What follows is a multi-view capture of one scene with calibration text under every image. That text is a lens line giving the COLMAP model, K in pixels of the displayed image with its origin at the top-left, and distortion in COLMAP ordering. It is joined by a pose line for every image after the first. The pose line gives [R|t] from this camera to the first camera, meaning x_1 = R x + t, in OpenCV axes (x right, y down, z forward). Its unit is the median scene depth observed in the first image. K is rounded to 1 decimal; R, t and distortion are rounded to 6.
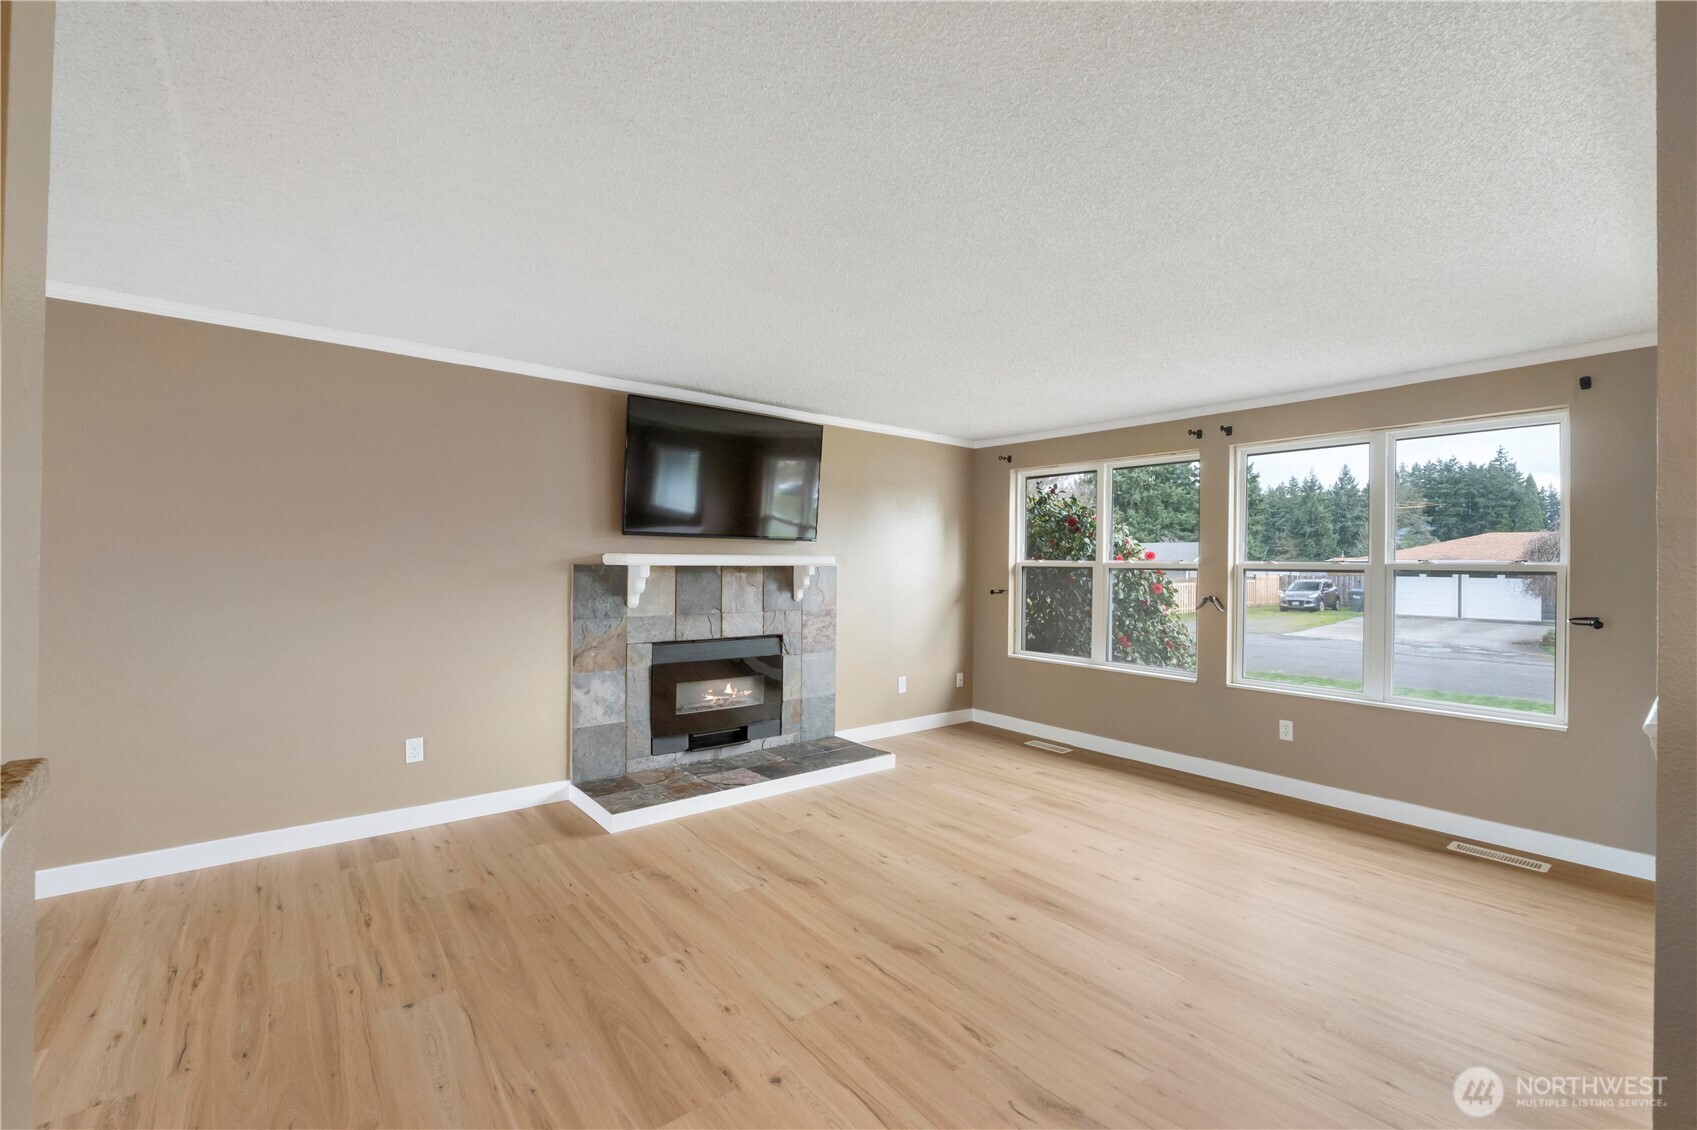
lens RADIAL K [[716.2, 0, 850.5], [0, 716.2, 557.3], [0, 0, 1]] dist [-0.002951, -0.000293]
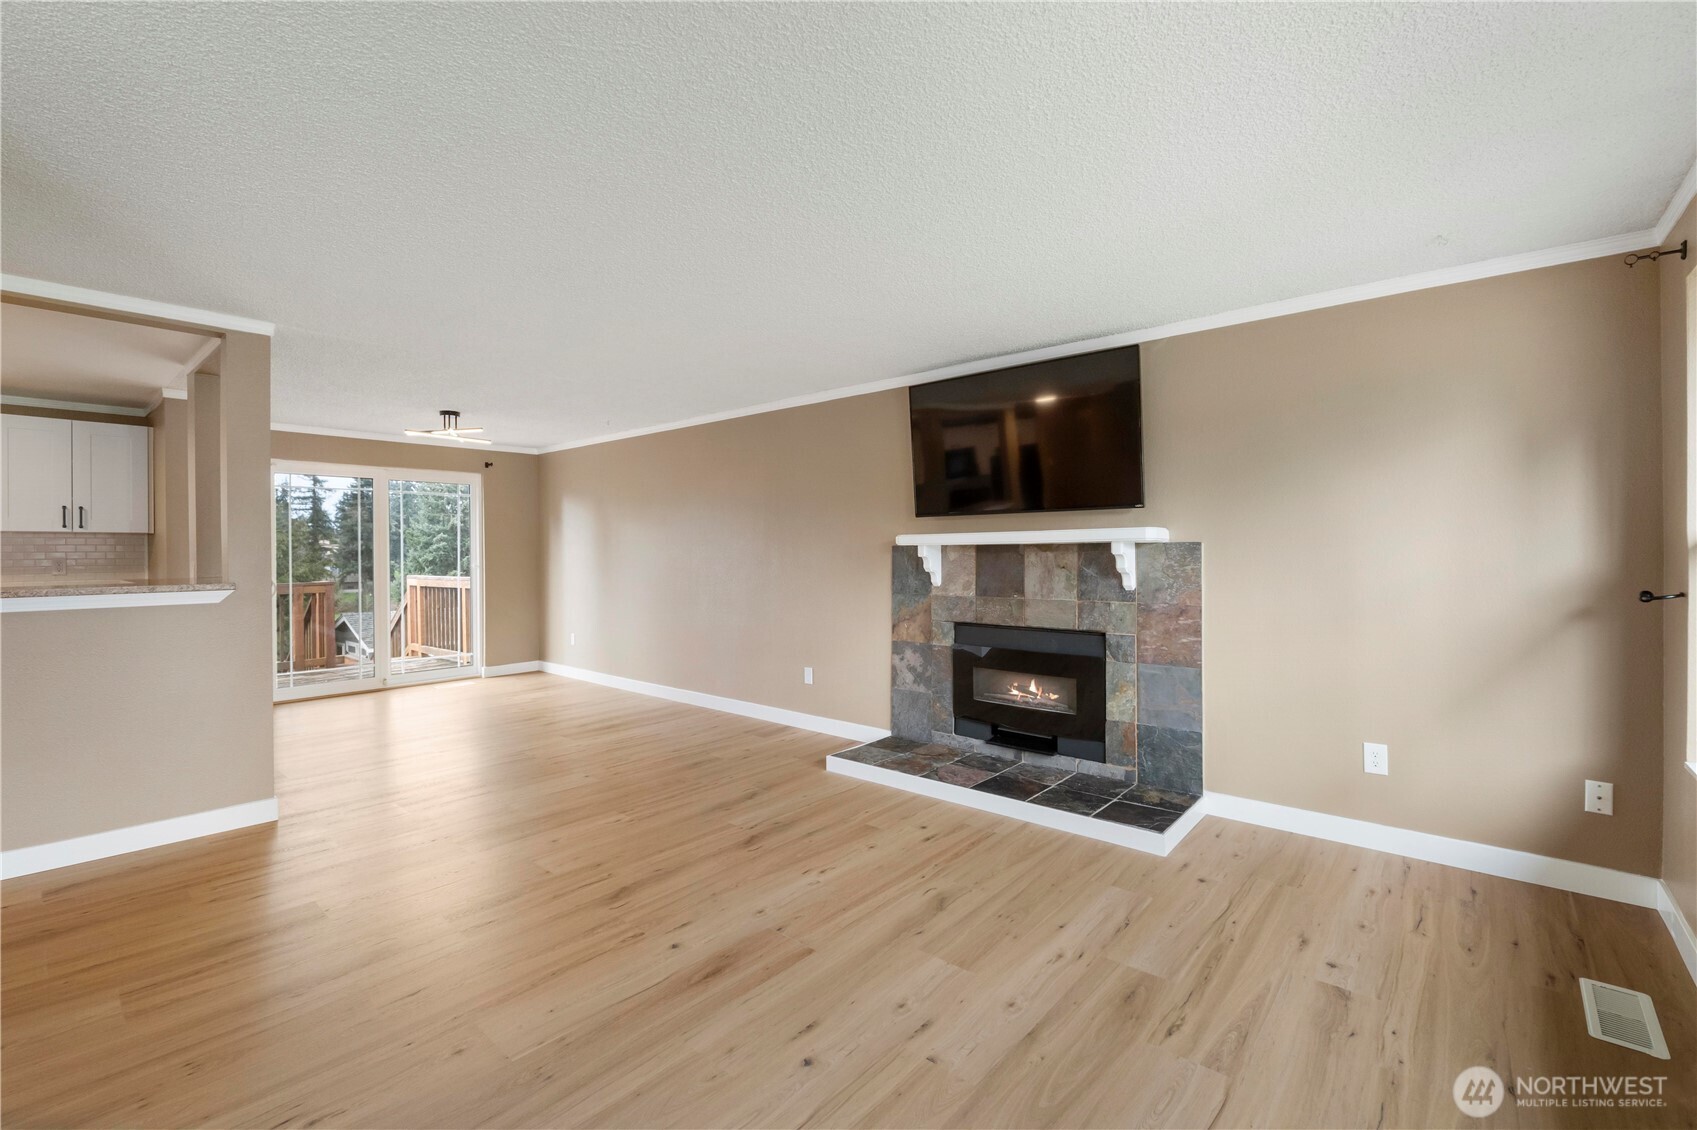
lens RADIAL K [[743.0, 0, 848.5], [0, 743.0, 565.0], [0, 0, 1]] dist [-0.003591, -0.000440]
pose [[0.171820, 0.007610, -0.985099, 0.753249], [0.017100, 0.999796, 0.010706, 0.025828], [0.984980, -0.018685, 0.171655, 0.700376]]
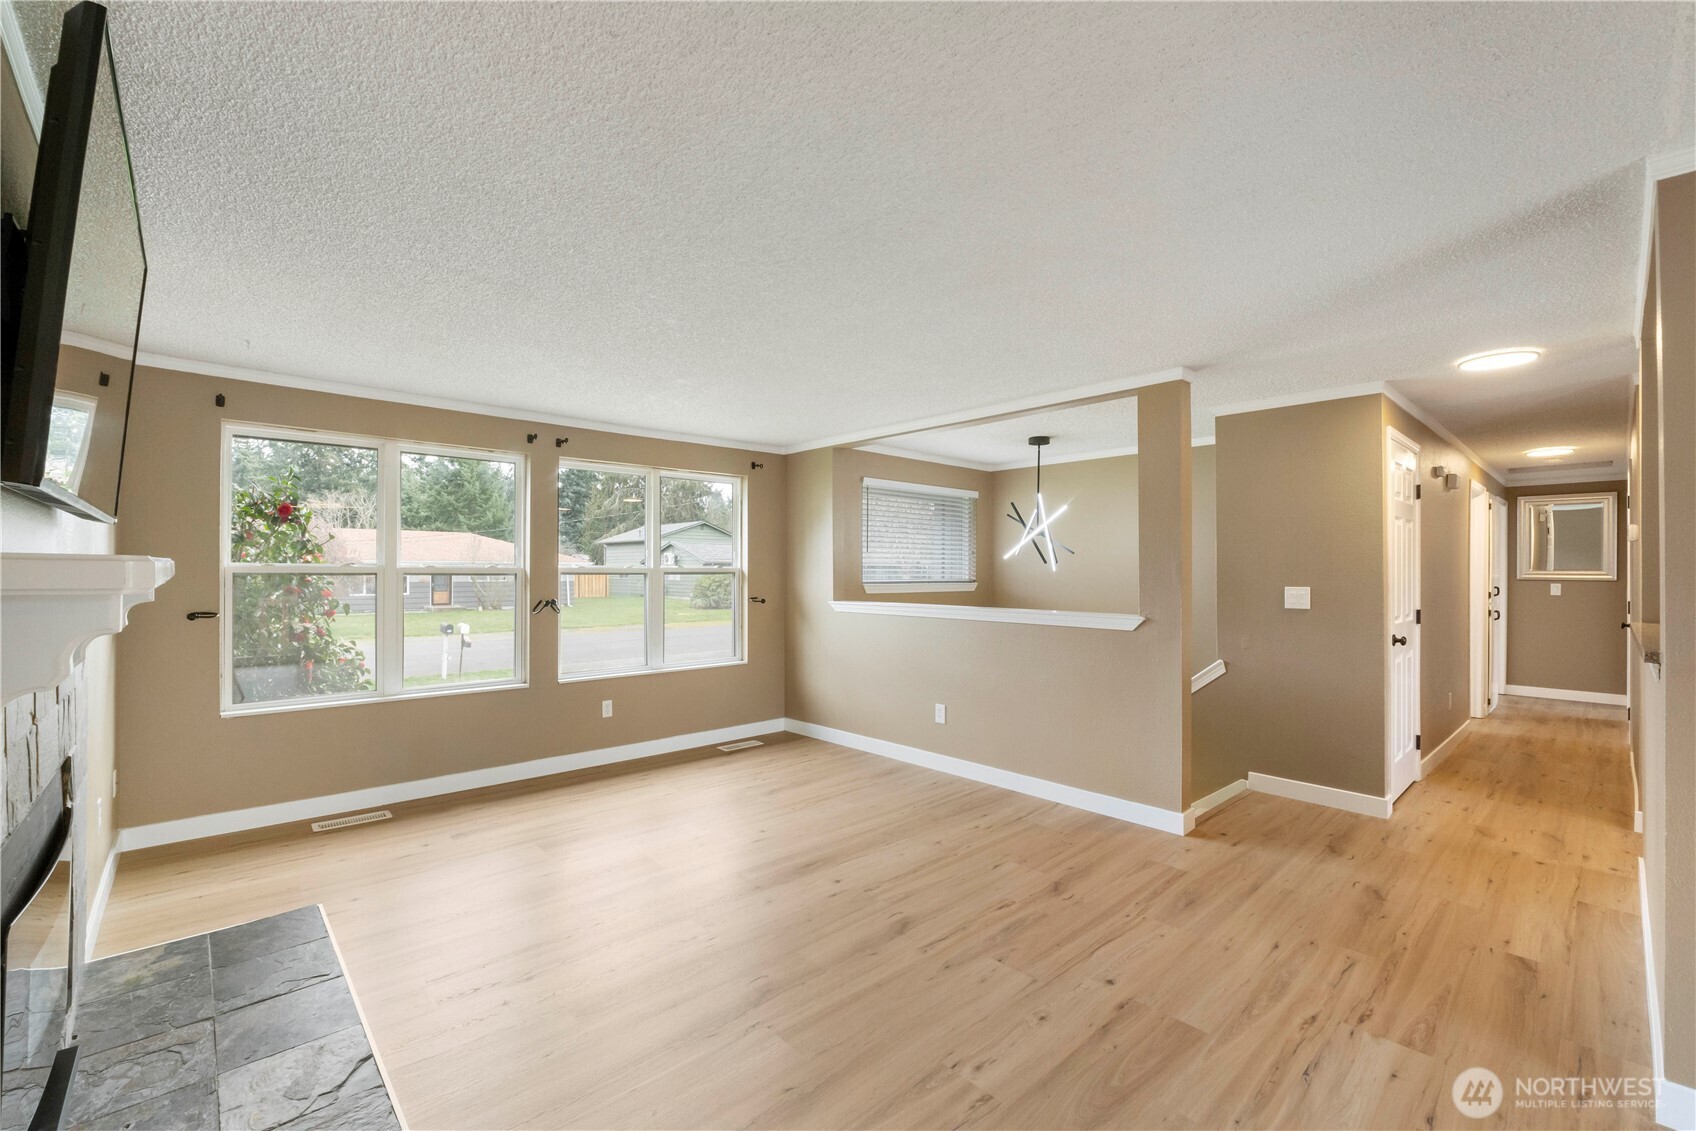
lens RADIAL K [[704.9, 0, 848.0], [0, 704.9, 565.5], [0, 0, 1]] dist [-0.002640, -0.000206]
pose [[-0.058646, -0.007240, 0.998253, -0.598711], [-0.013834, 0.999884, 0.006440, -0.008393], [-0.998183, -0.013432, -0.058739, 0.697778]]
